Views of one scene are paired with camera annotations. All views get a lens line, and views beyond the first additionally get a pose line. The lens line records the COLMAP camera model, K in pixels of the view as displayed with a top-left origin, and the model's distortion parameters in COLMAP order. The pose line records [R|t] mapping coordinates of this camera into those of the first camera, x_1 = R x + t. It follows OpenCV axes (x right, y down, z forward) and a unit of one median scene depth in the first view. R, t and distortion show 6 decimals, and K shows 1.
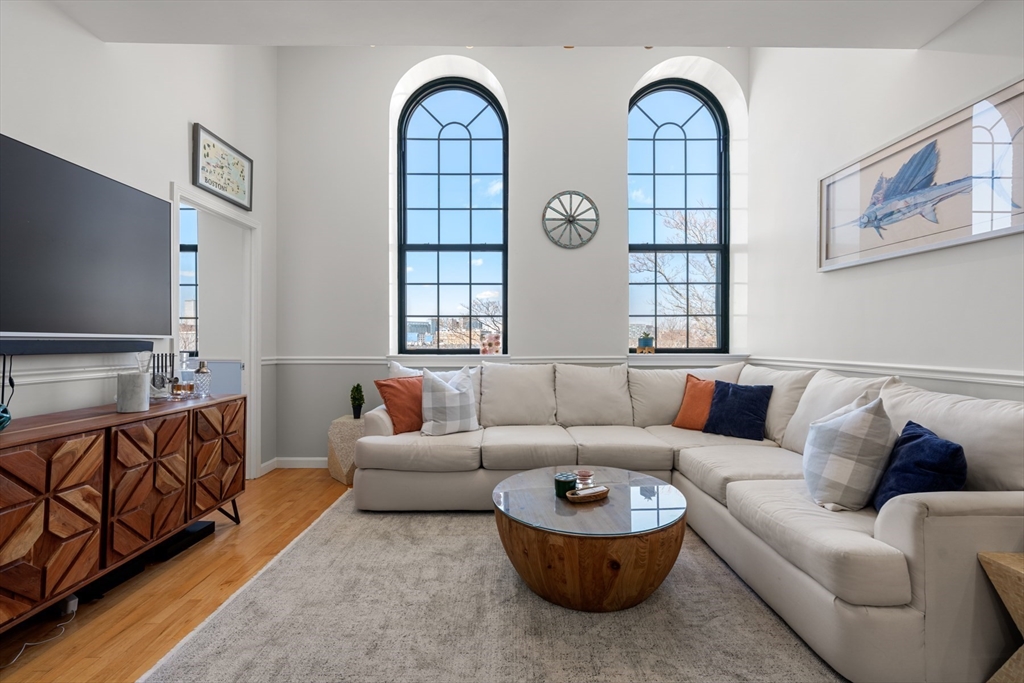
lens RADIAL K [[438.7, 0, 514.3], [0, 438.7, 341.8], [0, 0, 1]] dist [-0.000114, -0.000163]
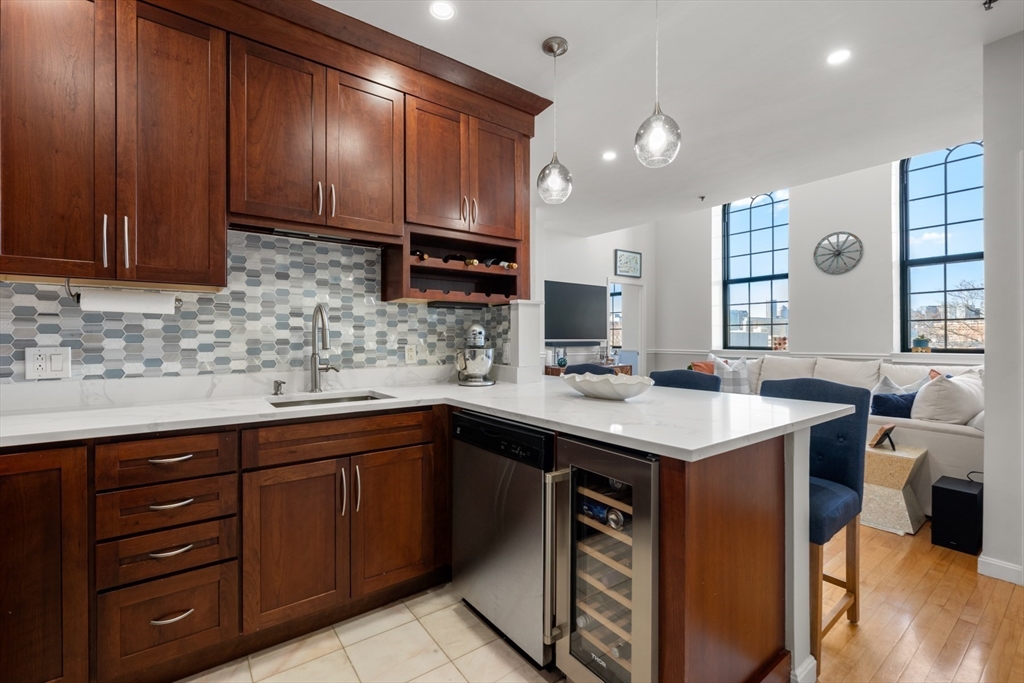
lens RADIAL K [[448.6, 0, 515.0], [0, 448.6, 338.4], [0, 0, 1]] dist [-0.000309, 0.000117]
pose [[0.595147, -0.001209, -0.803616, 0.860439], [0.001685, 0.999999, -0.000256, -0.018445], [0.803615, -0.001202, 0.595149, -0.843922]]
